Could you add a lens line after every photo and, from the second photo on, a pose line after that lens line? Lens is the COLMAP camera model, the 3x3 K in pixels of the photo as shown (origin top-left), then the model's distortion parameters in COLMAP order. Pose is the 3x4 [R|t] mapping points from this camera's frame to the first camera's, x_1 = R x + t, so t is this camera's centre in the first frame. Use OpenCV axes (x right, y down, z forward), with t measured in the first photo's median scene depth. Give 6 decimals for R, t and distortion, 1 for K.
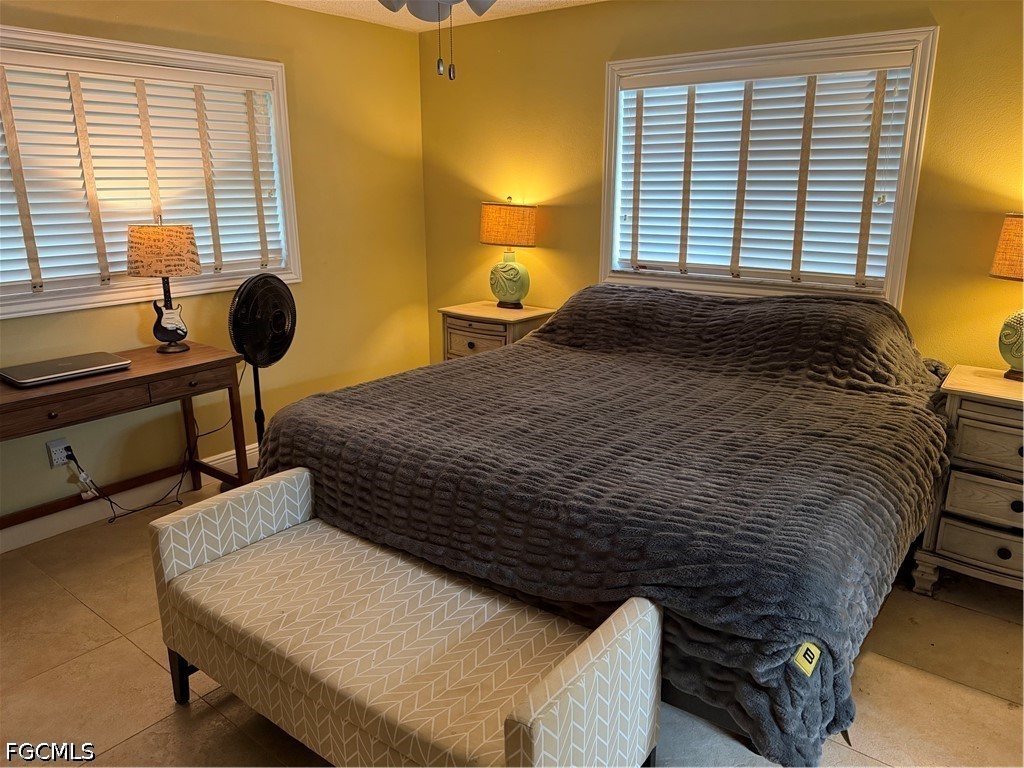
lens RADIAL K [[713.6, 0, 515.0], [0, 713.6, 380.2], [0, 0, 1]] dist [0.042043, -0.071429]
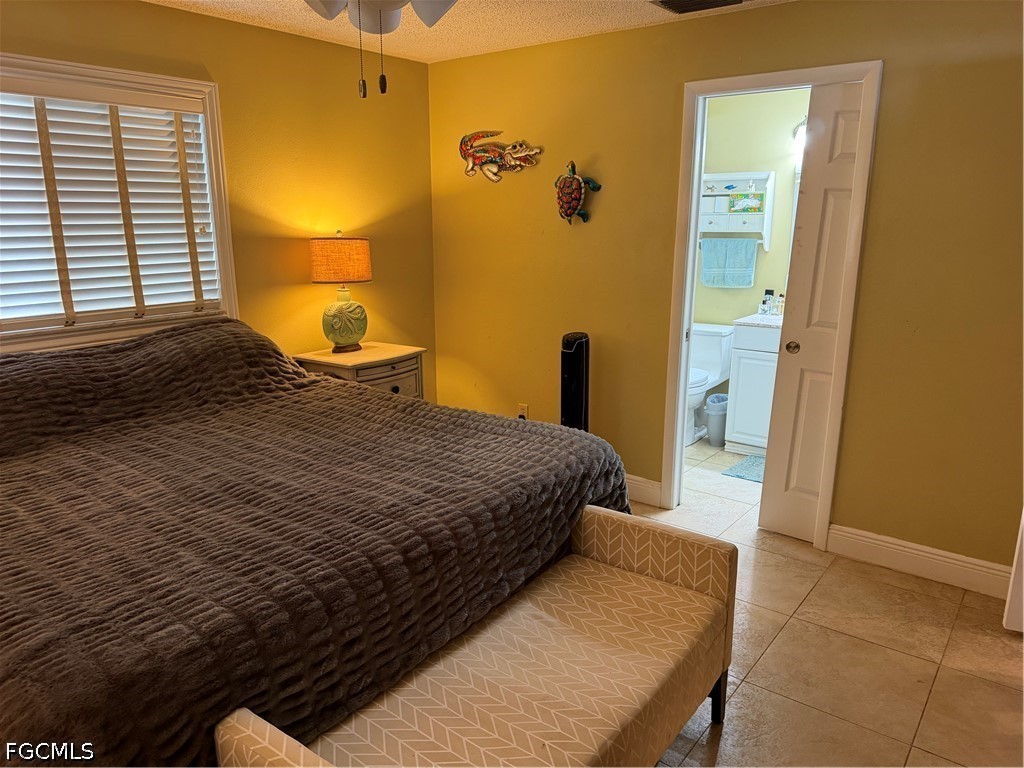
lens RADIAL K [[713.6, 0, 506.9], [0, 713.6, 379.5], [0, 0, 1]] dist [0.042043, -0.071429]
pose [[0.008573, -0.222543, 0.974885, -0.595239], [0.271228, 0.938891, 0.211941, -0.139180], [-0.962477, 0.262599, 0.068409, 0.519522]]
